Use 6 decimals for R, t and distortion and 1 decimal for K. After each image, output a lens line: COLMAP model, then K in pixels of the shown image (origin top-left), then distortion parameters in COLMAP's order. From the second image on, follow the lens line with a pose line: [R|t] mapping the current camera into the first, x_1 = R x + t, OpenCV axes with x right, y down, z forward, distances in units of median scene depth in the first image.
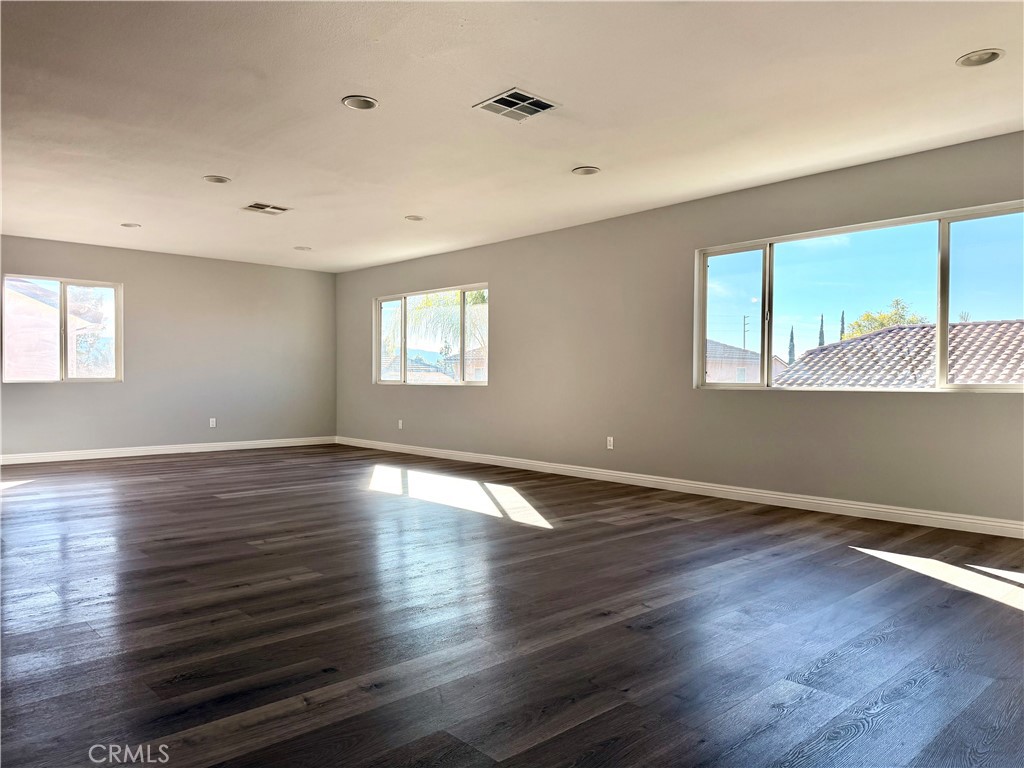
lens RADIAL K [[724.1, 0, 514.2], [0, 724.1, 385.8], [0, 0, 1]] dist [0.062805, -0.000515]
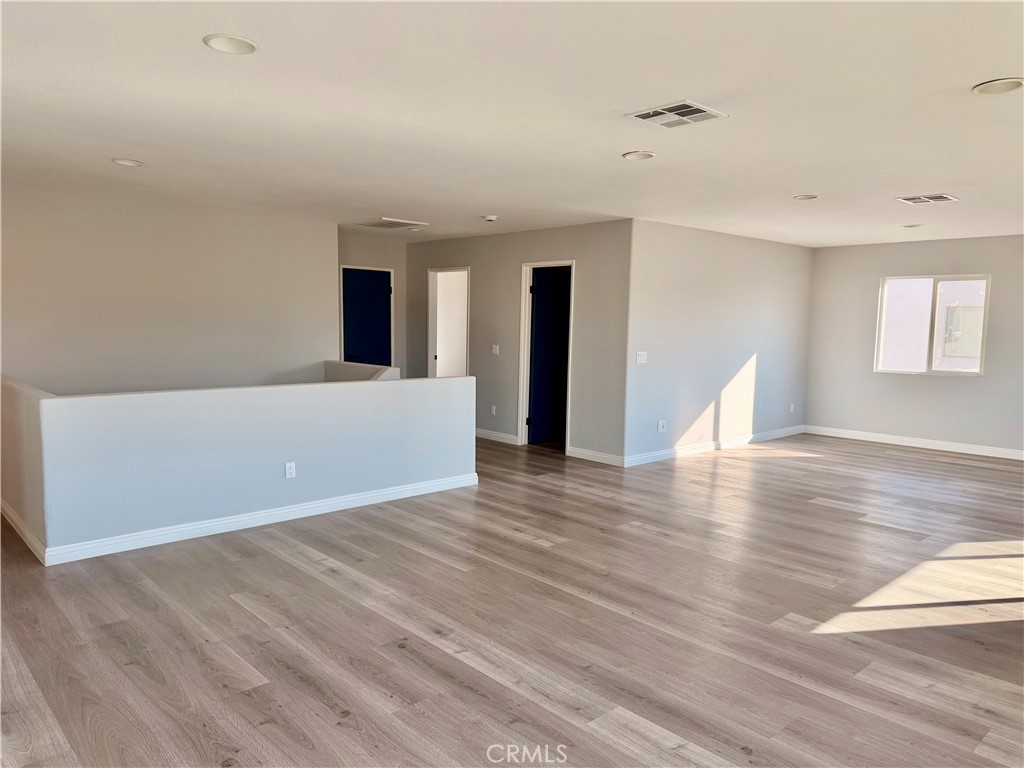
lens RADIAL K [[724.1, 0, 514.3], [0, 724.1, 384.4], [0, 0, 1]] dist [0.062805, -0.000515]
pose [[0.008953, 0.090062, -0.995896, 0.904023], [-0.032902, 0.995423, 0.089723, -0.133899], [0.999418, 0.031963, 0.011875, 0.799673]]
